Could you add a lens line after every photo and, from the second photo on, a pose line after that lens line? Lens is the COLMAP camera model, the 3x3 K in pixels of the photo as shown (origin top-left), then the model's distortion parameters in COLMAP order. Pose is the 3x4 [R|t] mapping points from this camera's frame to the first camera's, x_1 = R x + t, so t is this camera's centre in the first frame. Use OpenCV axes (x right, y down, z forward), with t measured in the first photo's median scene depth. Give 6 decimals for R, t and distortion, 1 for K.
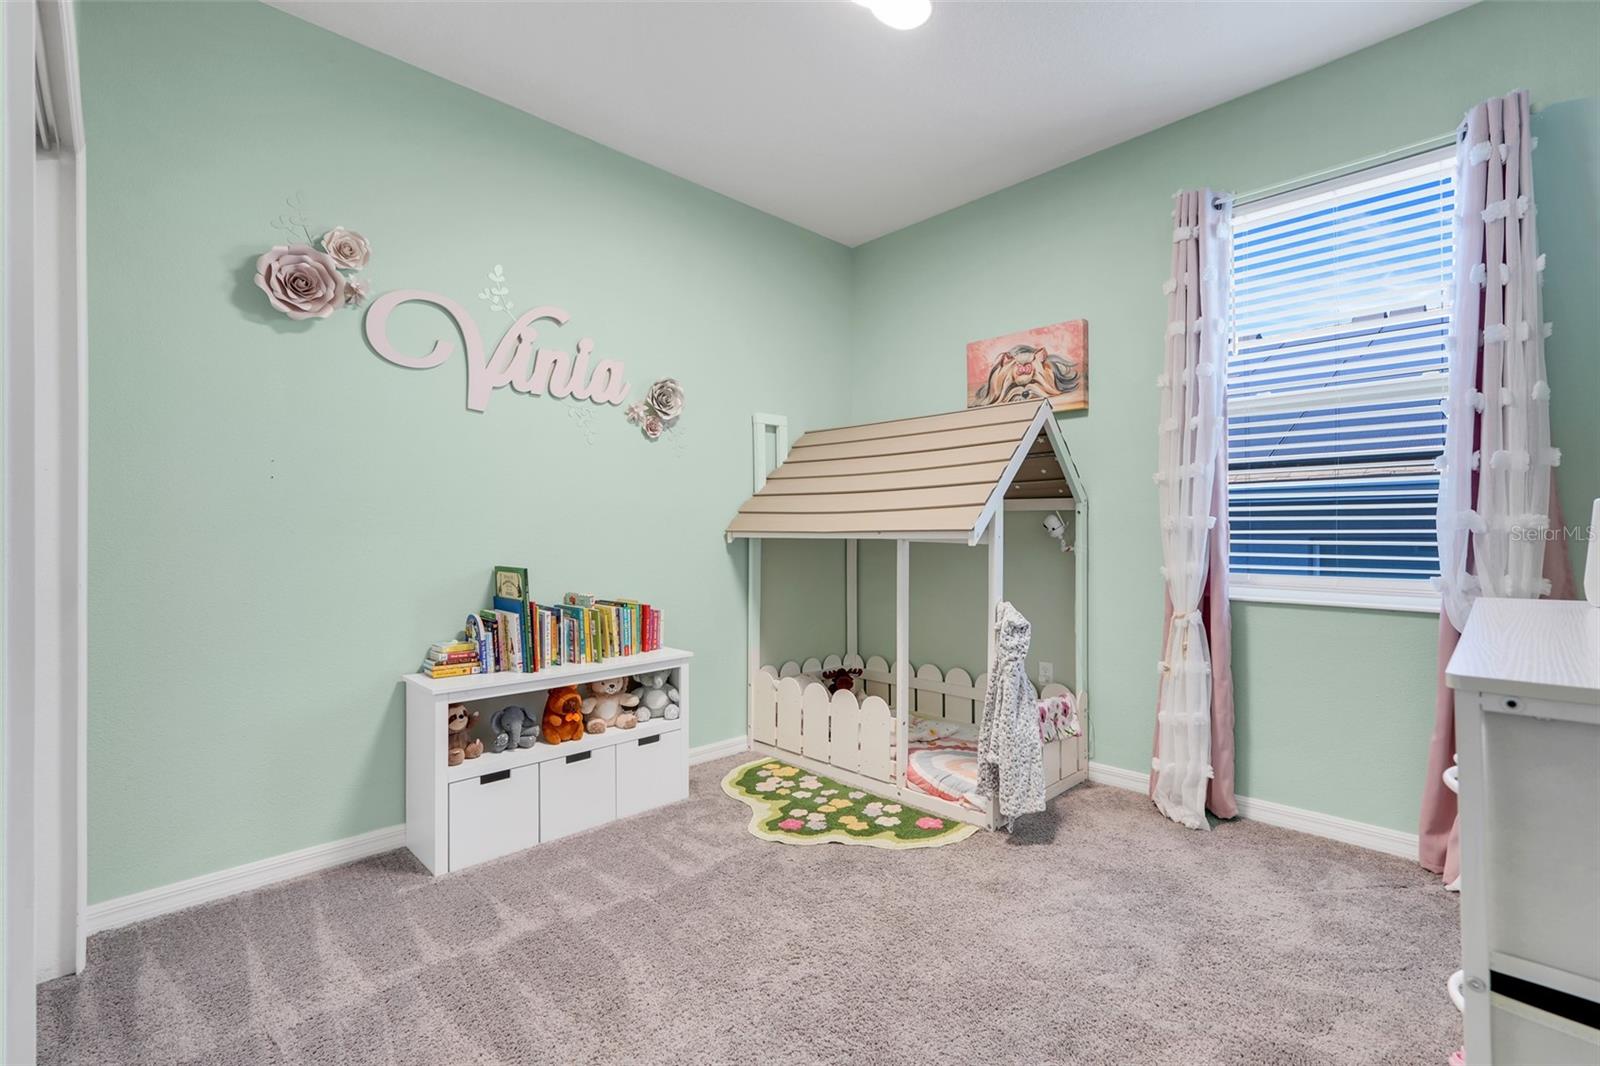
lens RADIAL K [[708.0, 0, 800.7], [0, 708.0, 528.6], [0, 0, 1]] dist [-0.014967, 0.006051]
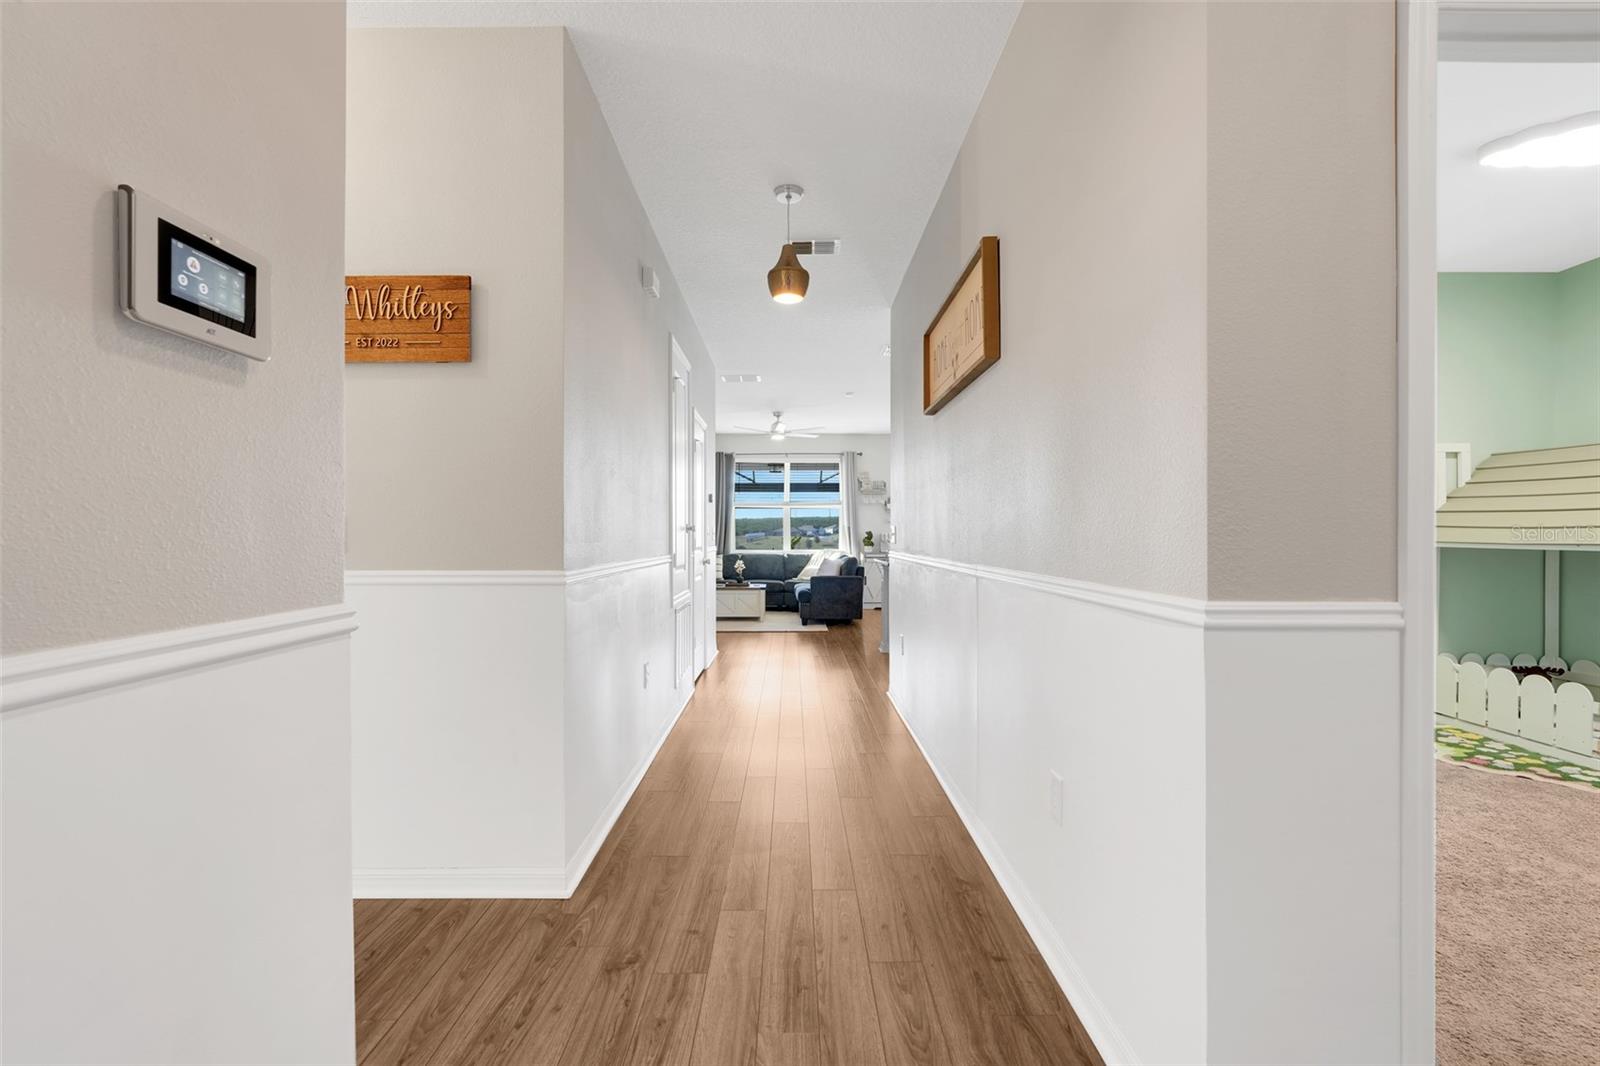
lens RADIAL K [[708.0, 0, 786.8], [0, 708.0, 532.8], [0, 0, 1]] dist [-0.014967, 0.006051]
pose [[0.714377, 0.007919, -0.699716, -0.017081], [-0.006351, 0.999968, 0.004834, -0.011915], [0.699732, 0.000991, 0.714405, -0.723659]]
